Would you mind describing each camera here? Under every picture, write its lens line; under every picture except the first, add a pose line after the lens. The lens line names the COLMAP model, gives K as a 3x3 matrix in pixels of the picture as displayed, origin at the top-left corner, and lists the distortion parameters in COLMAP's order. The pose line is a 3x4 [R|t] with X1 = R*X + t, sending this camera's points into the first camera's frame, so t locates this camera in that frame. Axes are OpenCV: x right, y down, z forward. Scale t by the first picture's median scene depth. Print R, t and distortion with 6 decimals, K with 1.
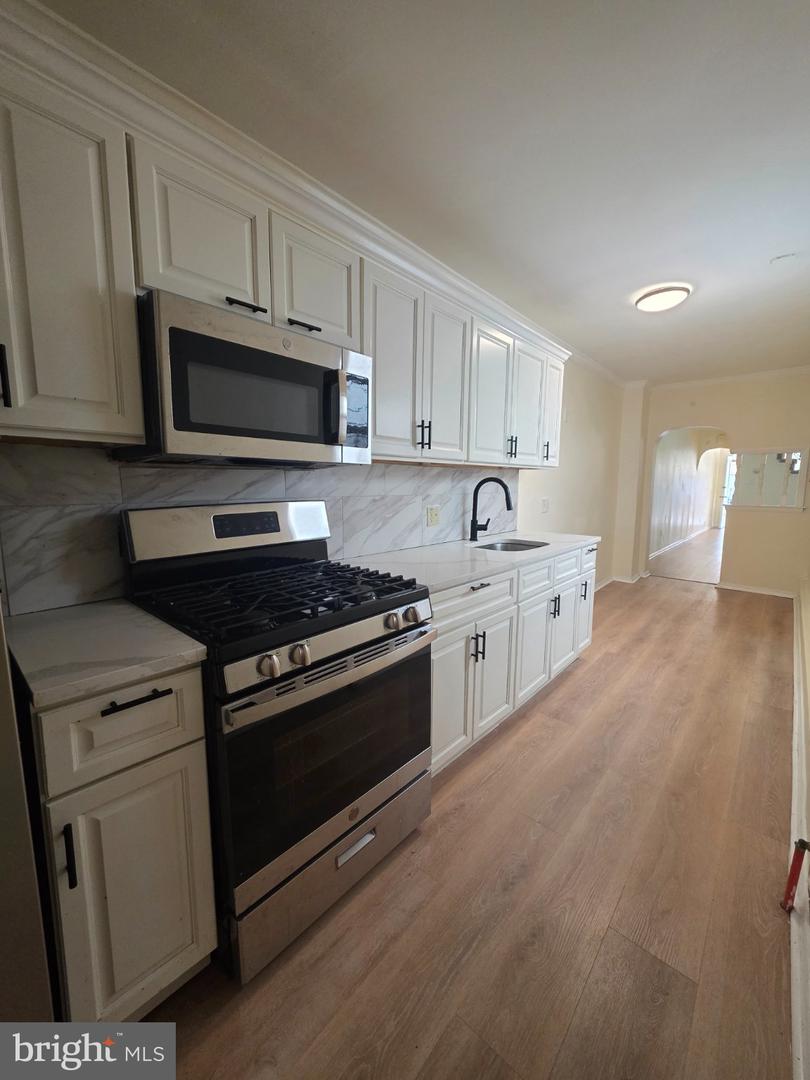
lens RADIAL K [[434.1, 0, 407.4], [0, 434.1, 539.7], [0, 0, 1]] dist [0.001587, -0.000030]
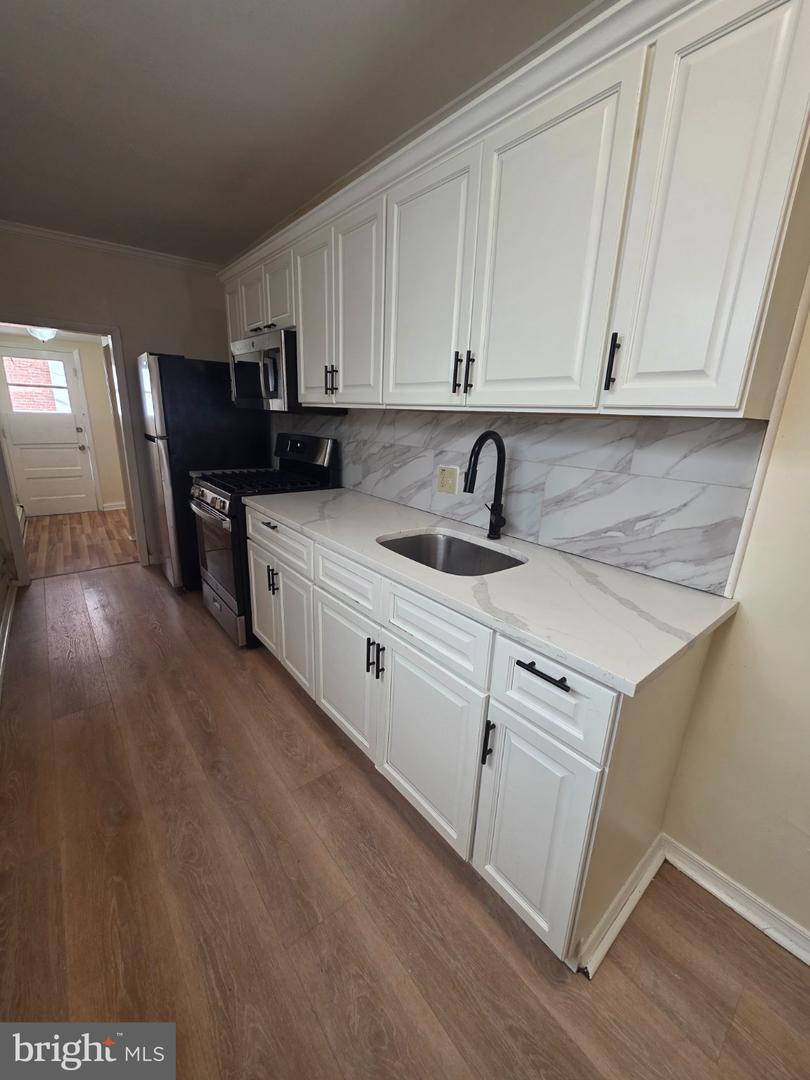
lens RADIAL K [[431.1, 0, 407.2], [0, 431.1, 538.9], [0, 0, 1]] dist [-0.000395, 0.000121]
pose [[-0.165951, 0.257532, -0.951912, 0.885224], [-0.170577, 0.943250, 0.284926, -0.174203], [0.971269, 0.209658, -0.112604, 1.136352]]
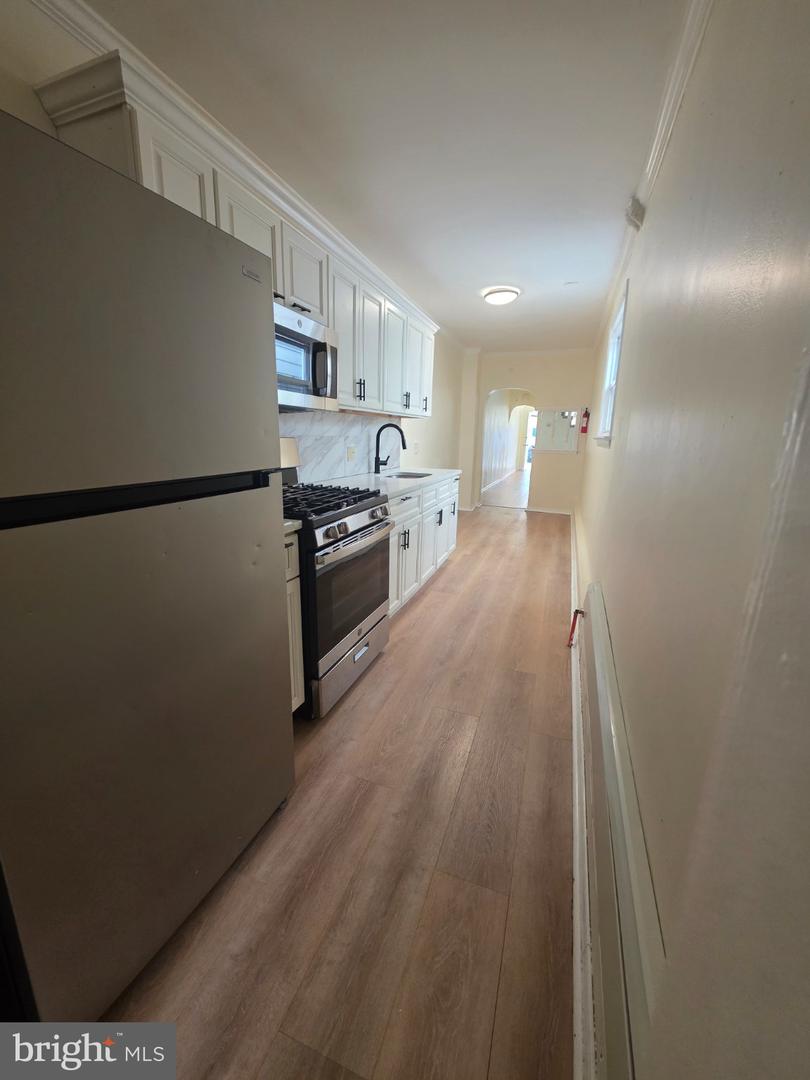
lens RADIAL K [[431.1, 0, 407.2], [0, 431.1, 538.9], [0, 0, 1]] dist [-0.000395, 0.000121]
pose [[0.931352, -0.069337, 0.357457, -0.284214], [0.027398, 0.992264, 0.121088, 0.051627], [-0.363088, -0.102982, 0.926046, -0.293162]]
